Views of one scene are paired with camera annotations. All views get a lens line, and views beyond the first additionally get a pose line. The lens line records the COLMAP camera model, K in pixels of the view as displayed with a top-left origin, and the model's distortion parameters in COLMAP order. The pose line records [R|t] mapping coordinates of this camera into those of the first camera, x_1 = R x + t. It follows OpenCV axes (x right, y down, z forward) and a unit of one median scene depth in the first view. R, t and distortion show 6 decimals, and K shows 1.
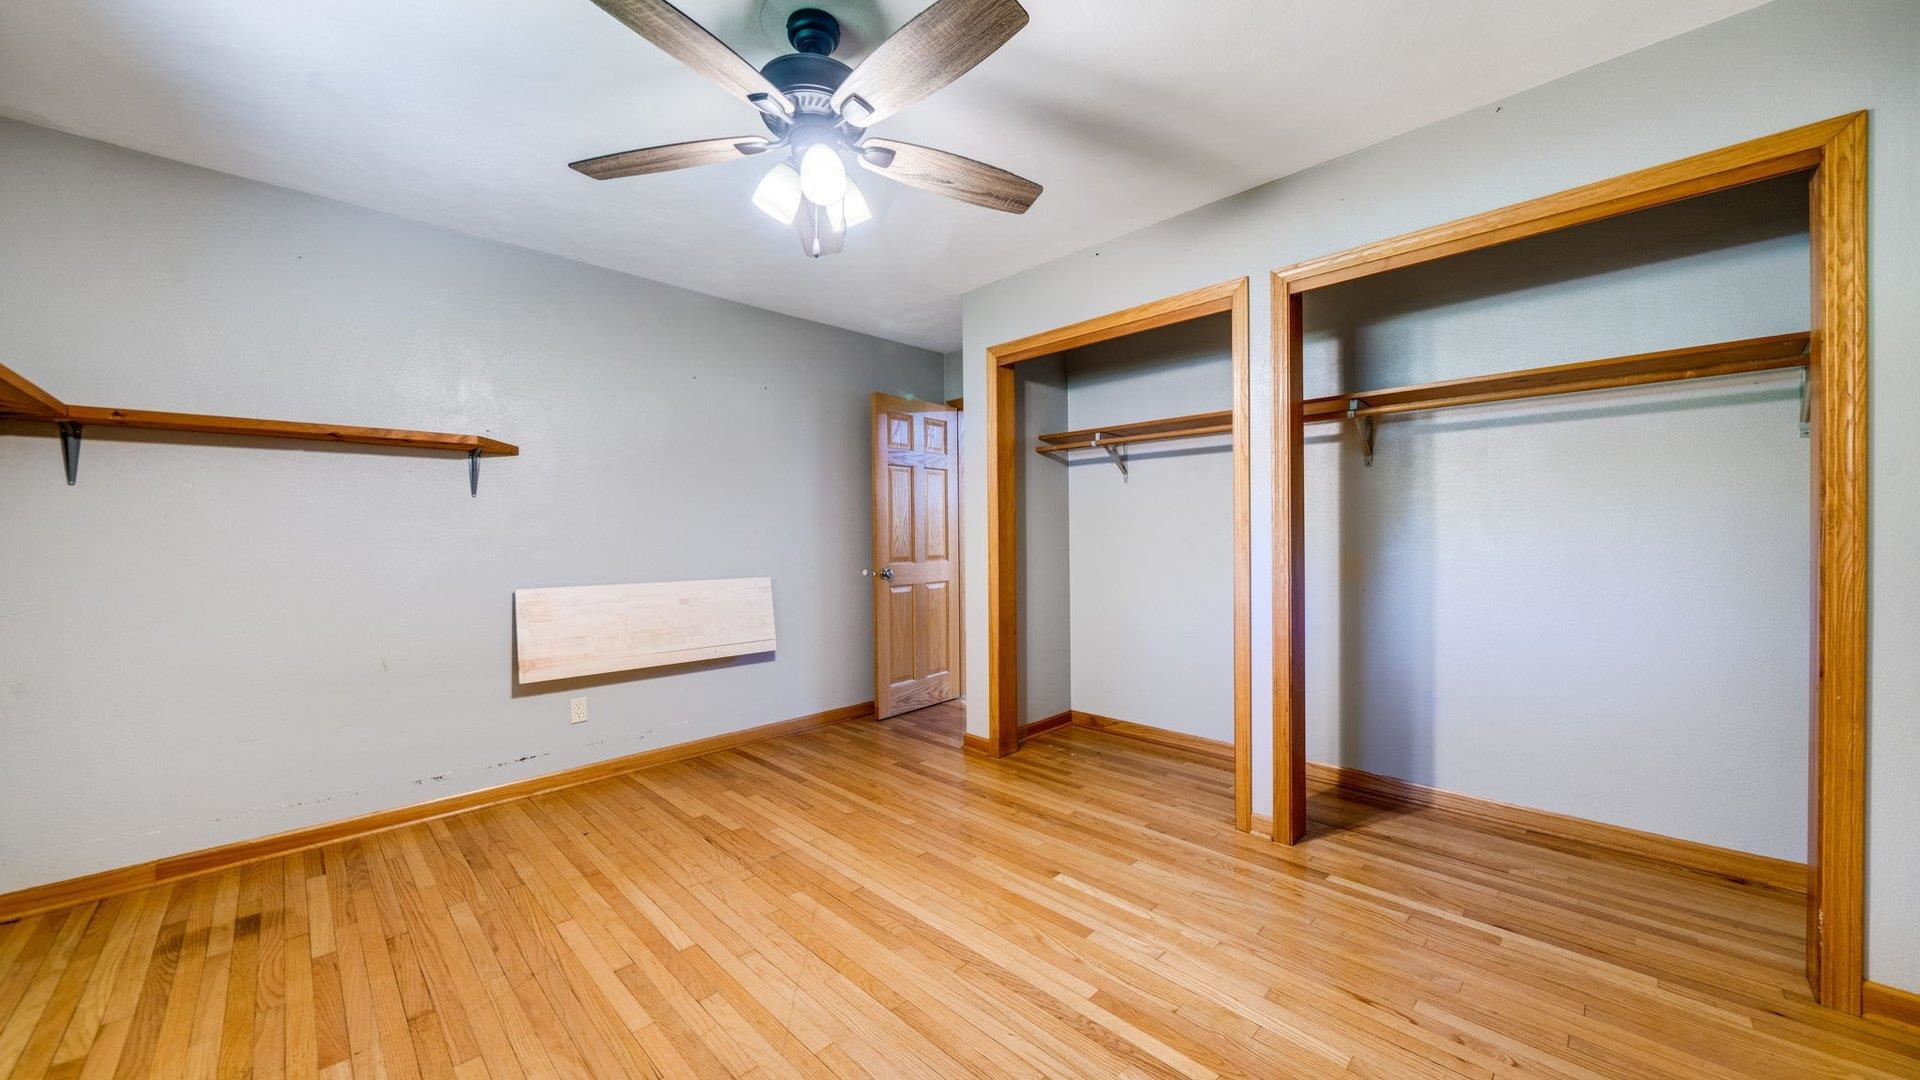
lens RADIAL K [[674.1, 0, 962.3], [0, 674.1, 536.7], [0, 0, 1]] dist [-0.000417, 0.000061]
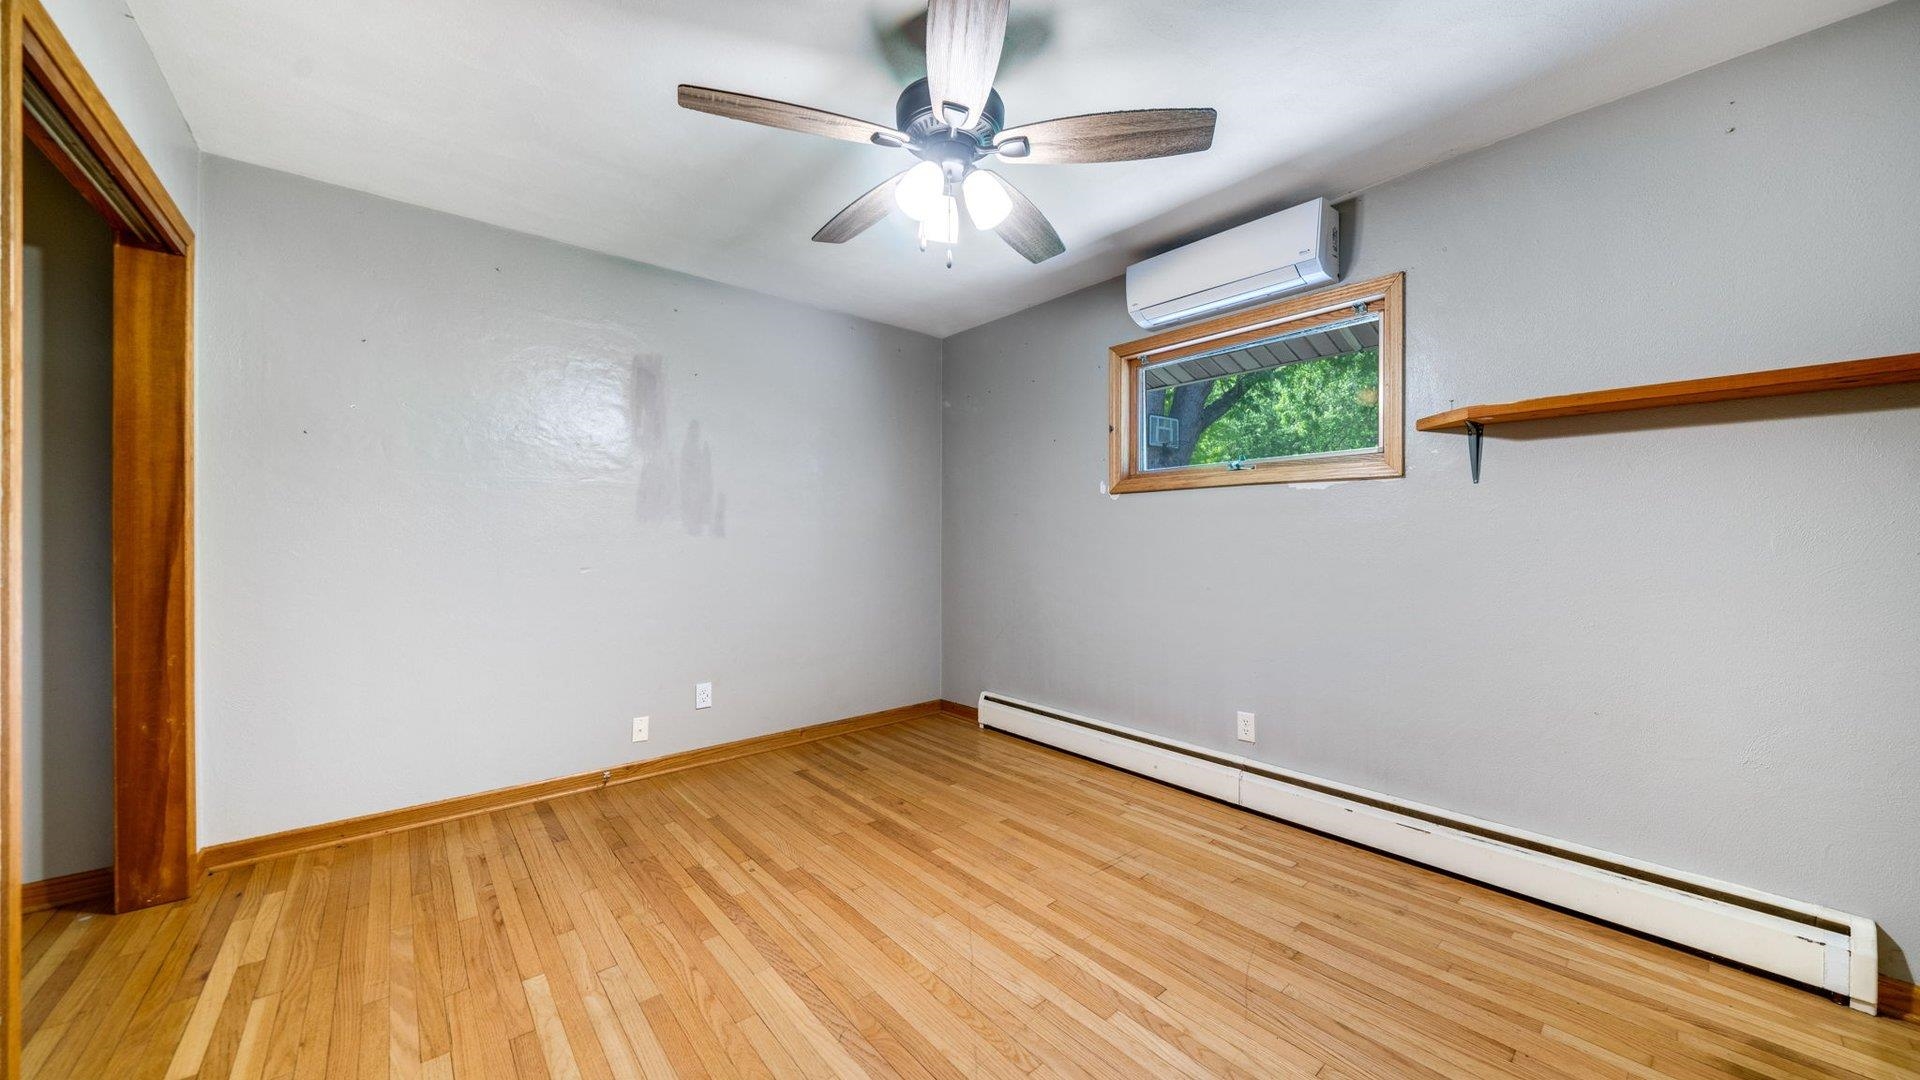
lens RADIAL K [[674.1, 0, 962.3], [0, 674.1, 536.7], [0, 0, 1]] dist [-0.000417, 0.000061]
pose [[-0.996007, 0.006266, 0.089050, -0.318315], [0.007120, 0.999932, 0.009278, -0.009192], [-0.088986, 0.009875, -0.995984, 1.986910]]
